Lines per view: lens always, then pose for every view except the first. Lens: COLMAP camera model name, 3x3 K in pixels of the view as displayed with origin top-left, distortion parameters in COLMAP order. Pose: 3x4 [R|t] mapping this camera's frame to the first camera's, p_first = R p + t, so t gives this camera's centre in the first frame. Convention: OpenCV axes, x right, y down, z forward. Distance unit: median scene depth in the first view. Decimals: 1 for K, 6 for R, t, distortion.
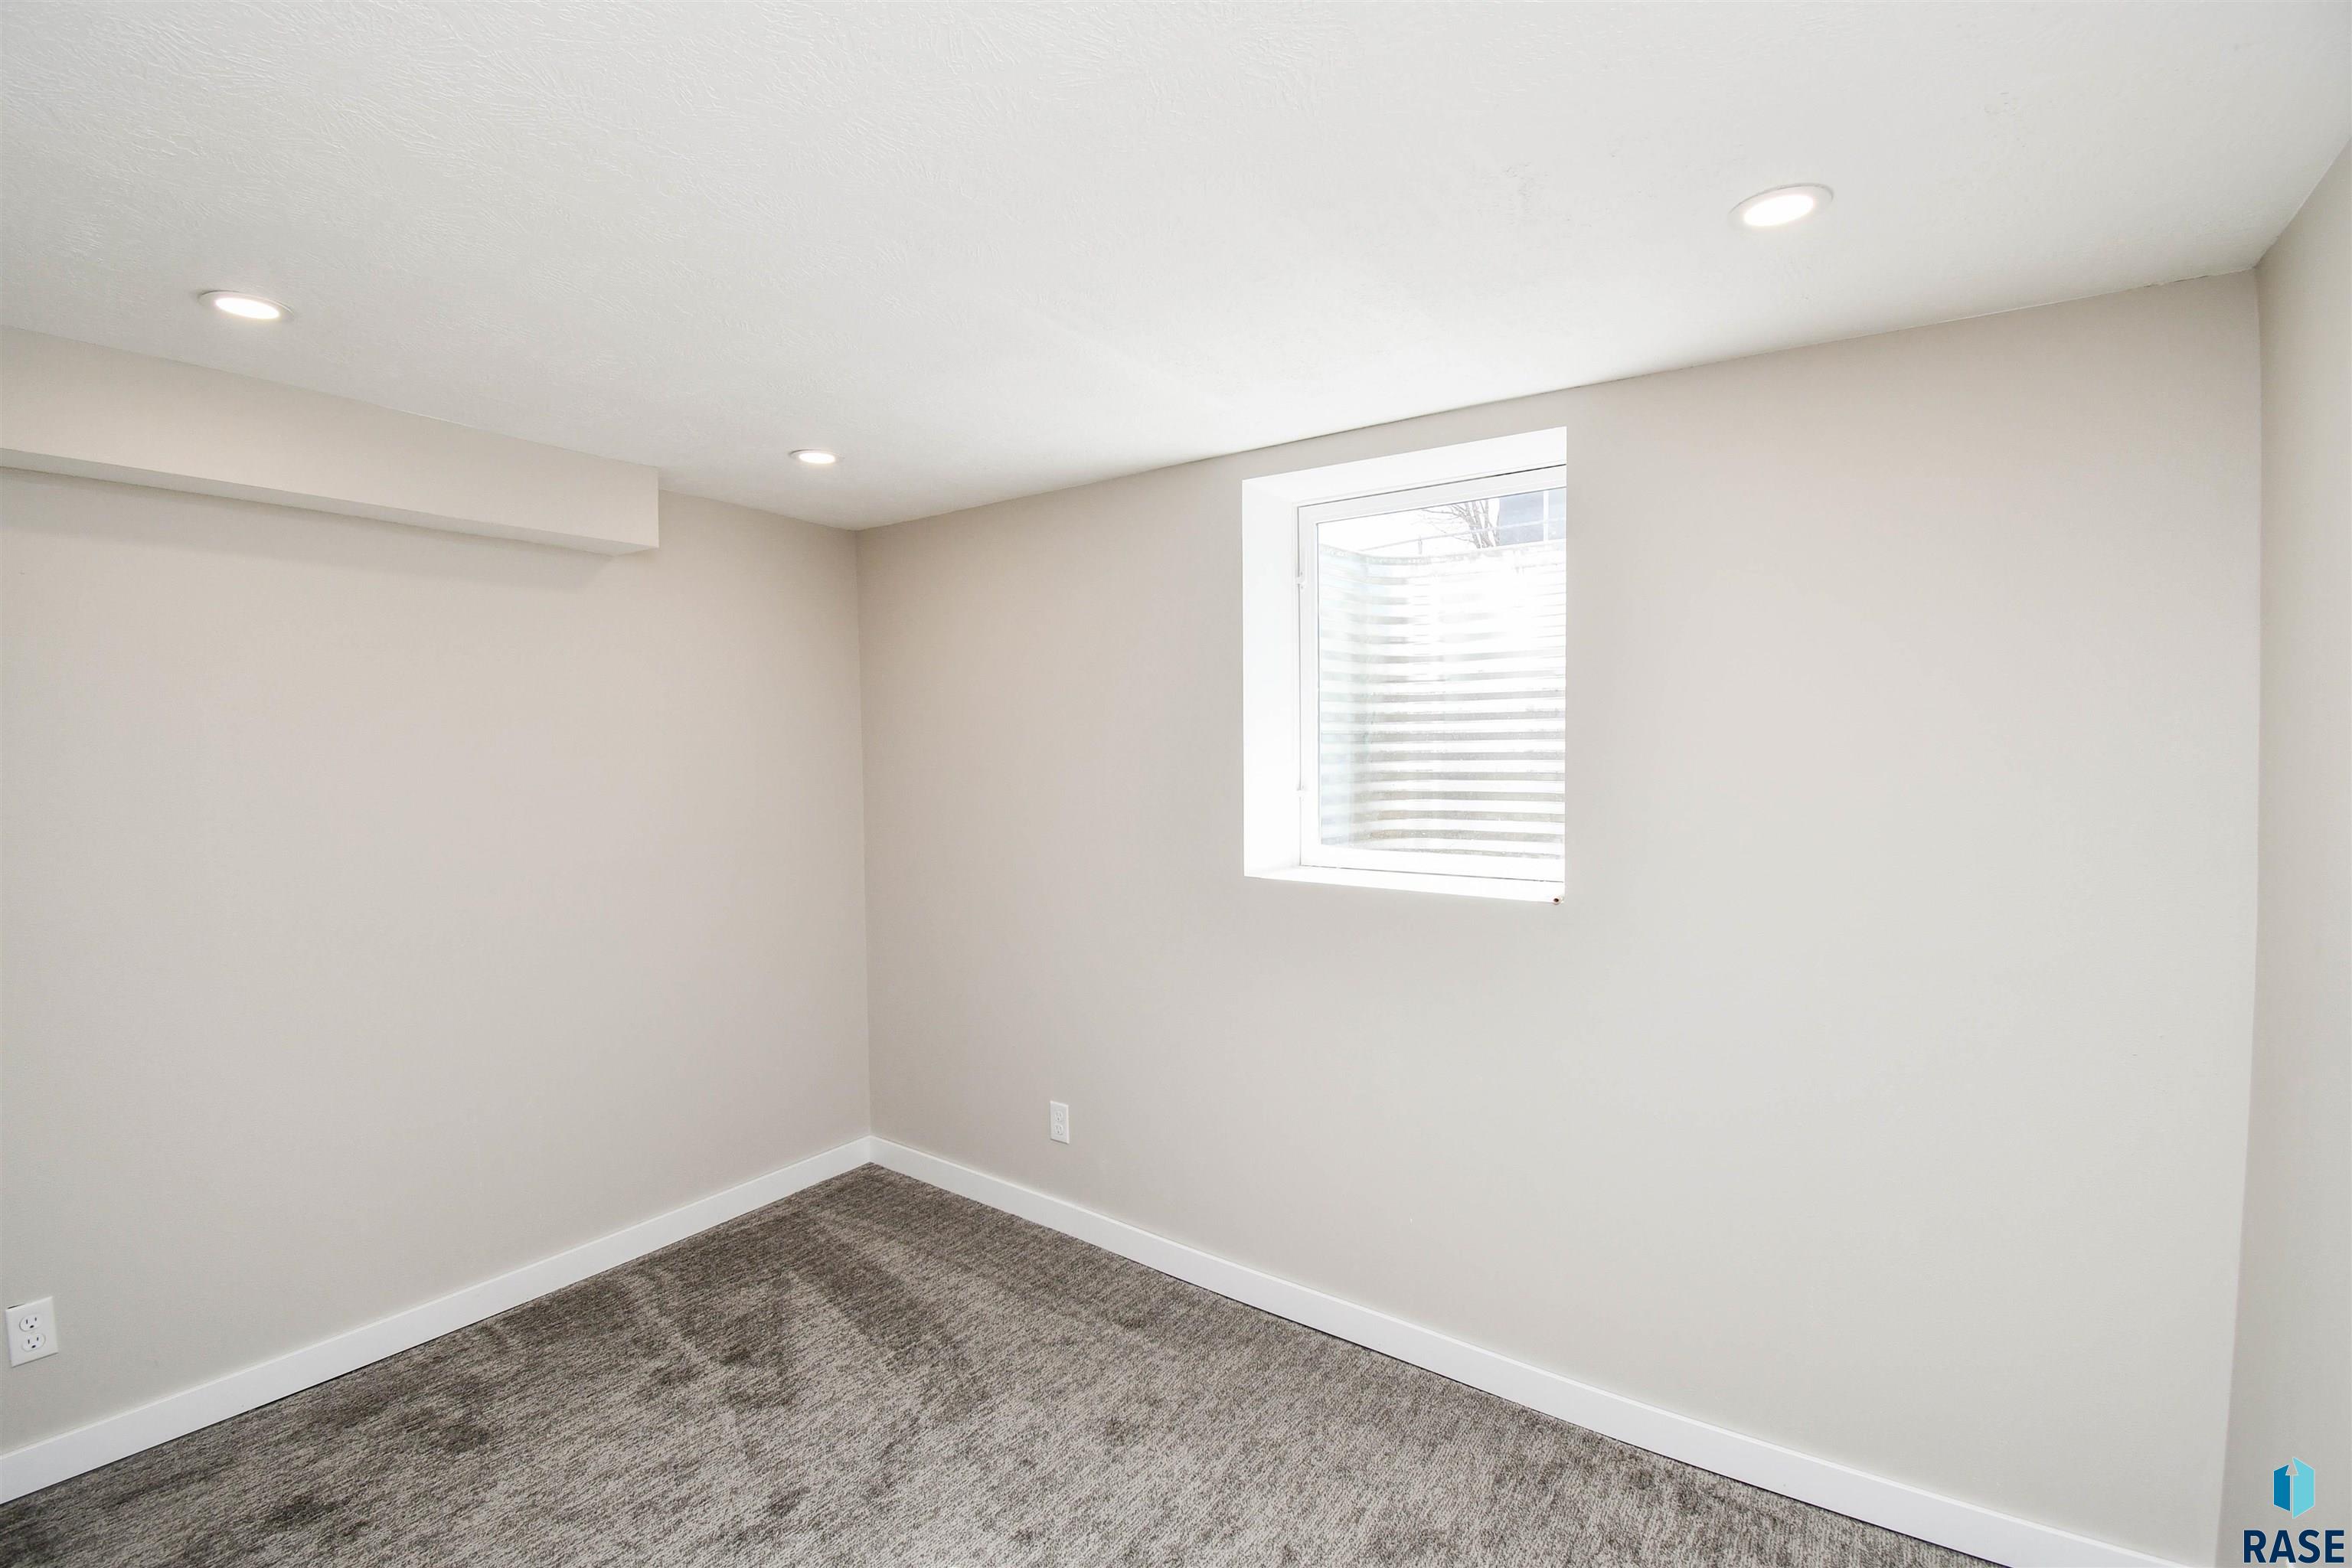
lens RADIAL K [[1037.9, 0, 1163.4], [0, 1037.9, 792.4], [0, 0, 1]] dist [0.022683, -0.025435]
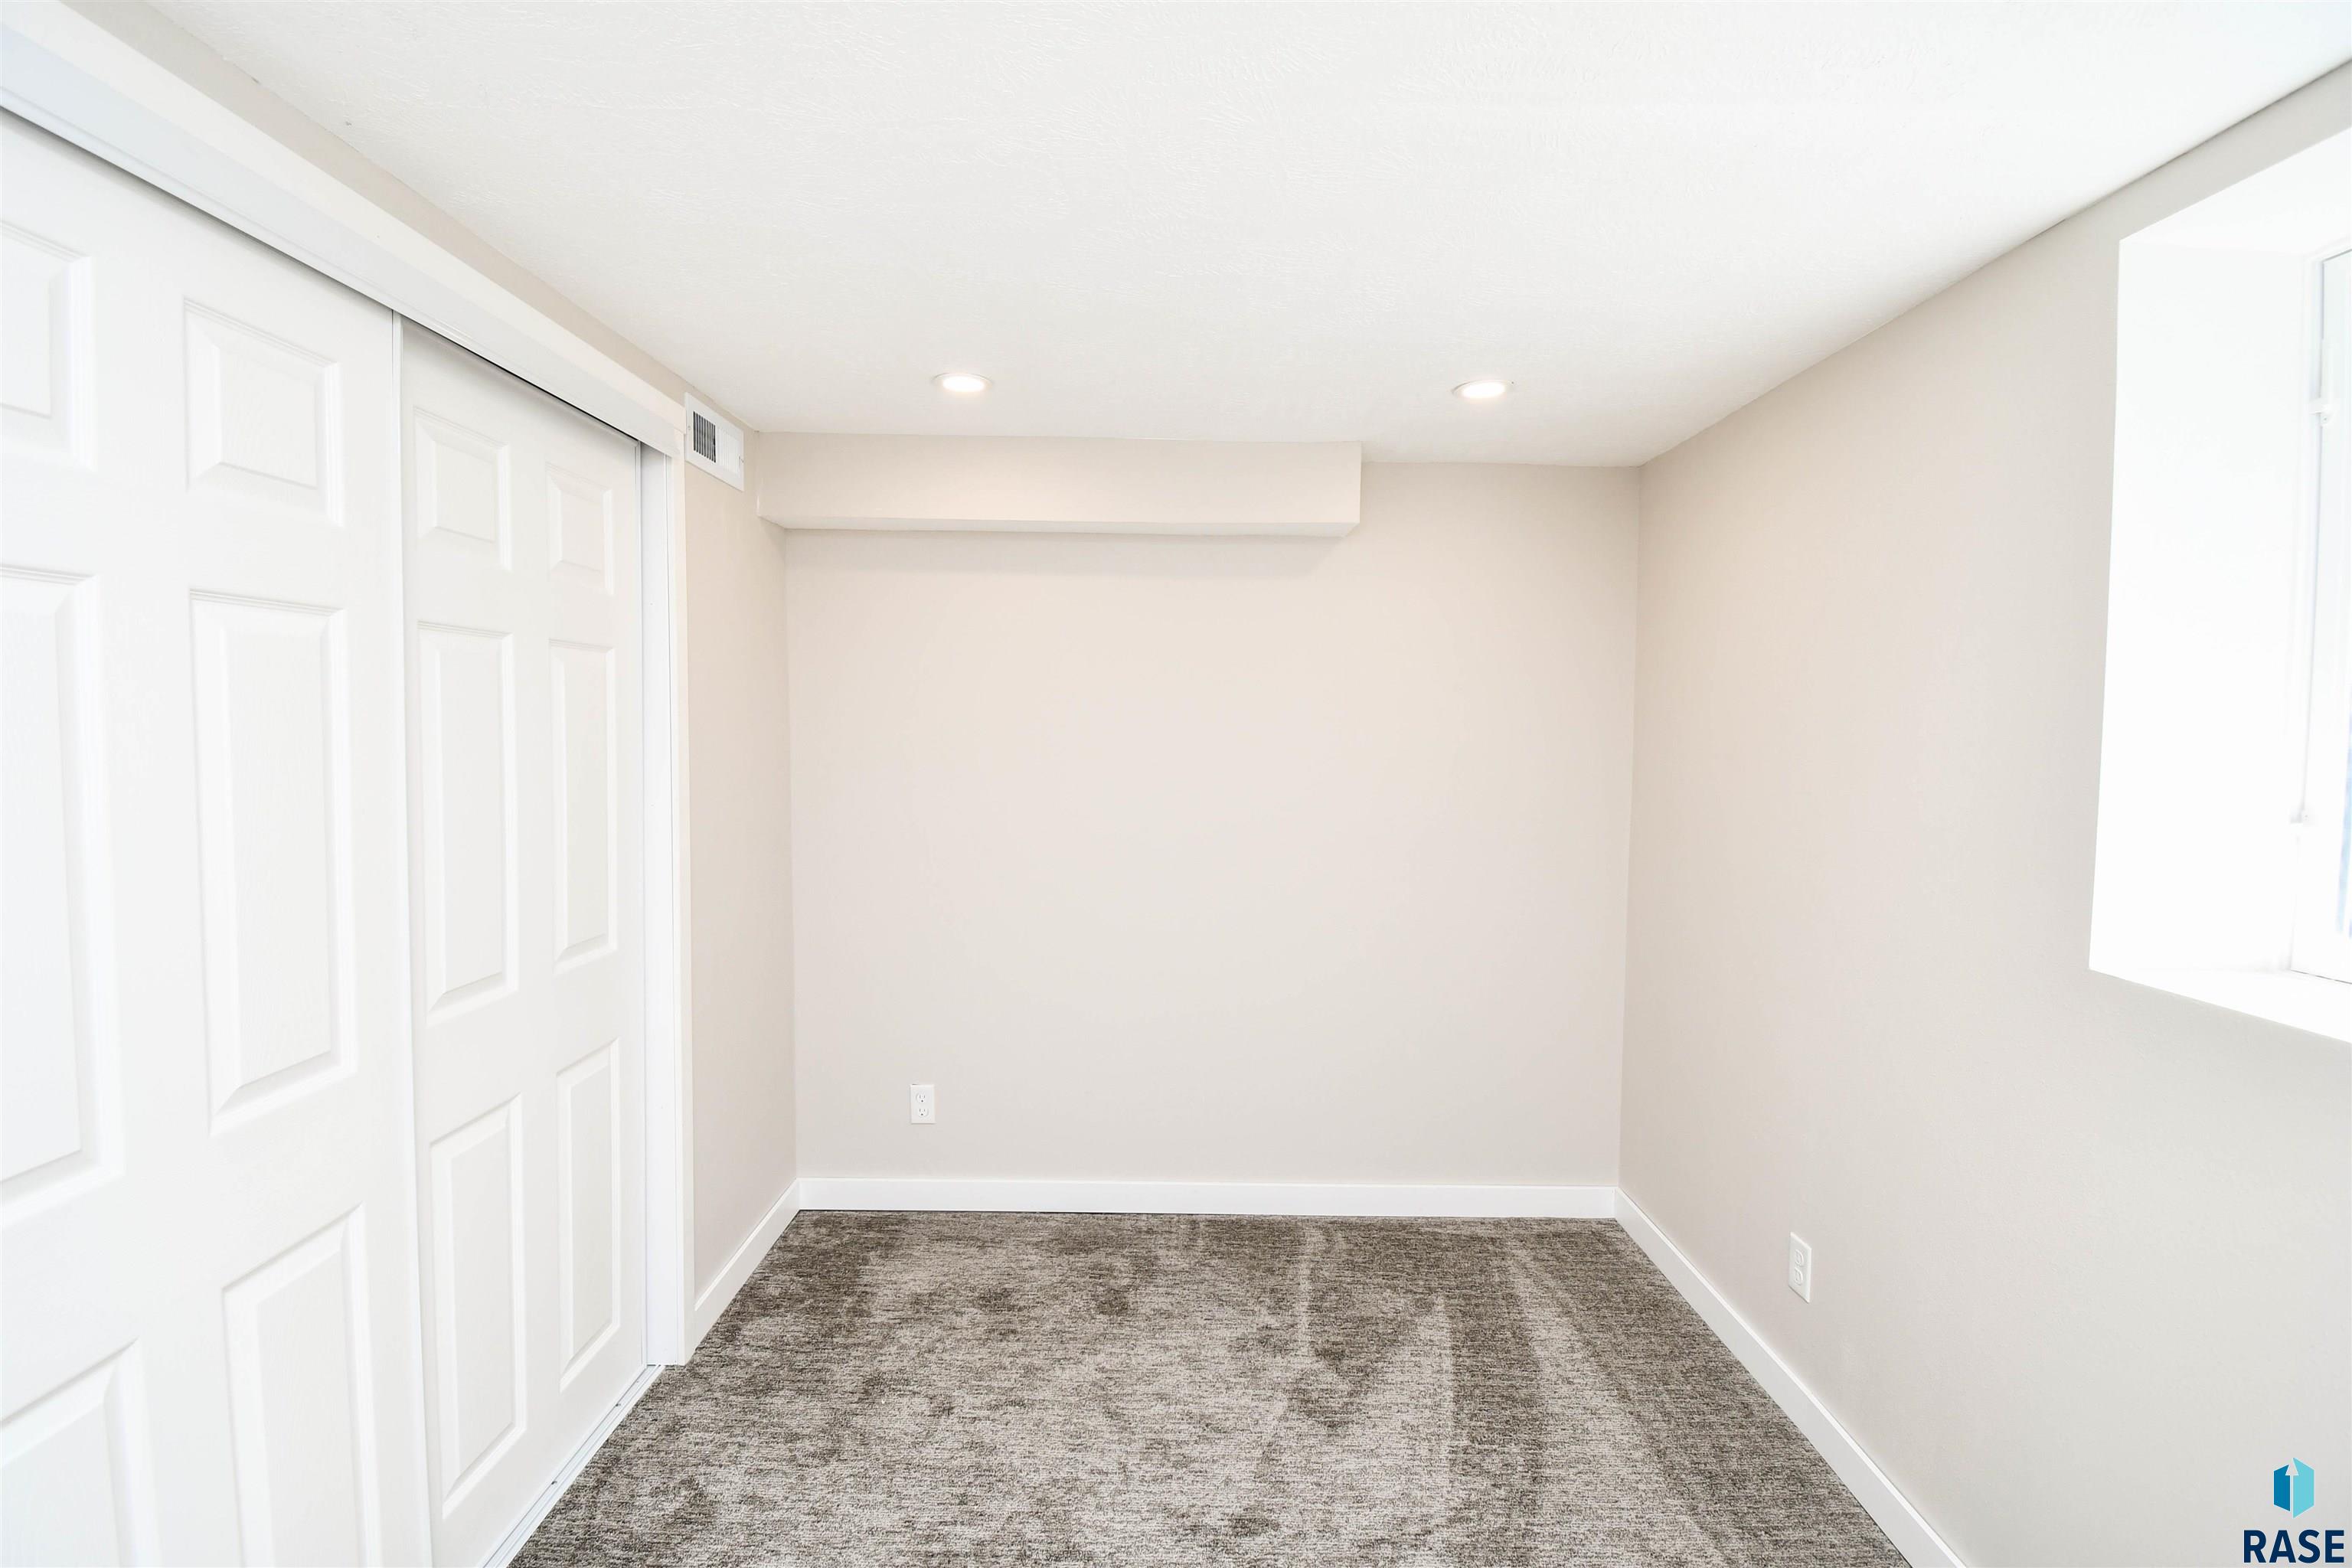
lens RADIAL K [[1037.9, 0, 1163.4], [0, 1037.9, 792.4], [0, 0, 1]] dist [0.022683, -0.025435]
pose [[0.583028, 0.065044, -0.809844, 0.238613], [-0.050562, 0.997763, 0.043737, -0.012207], [0.810877, 0.015448, 0.585012, 0.287198]]
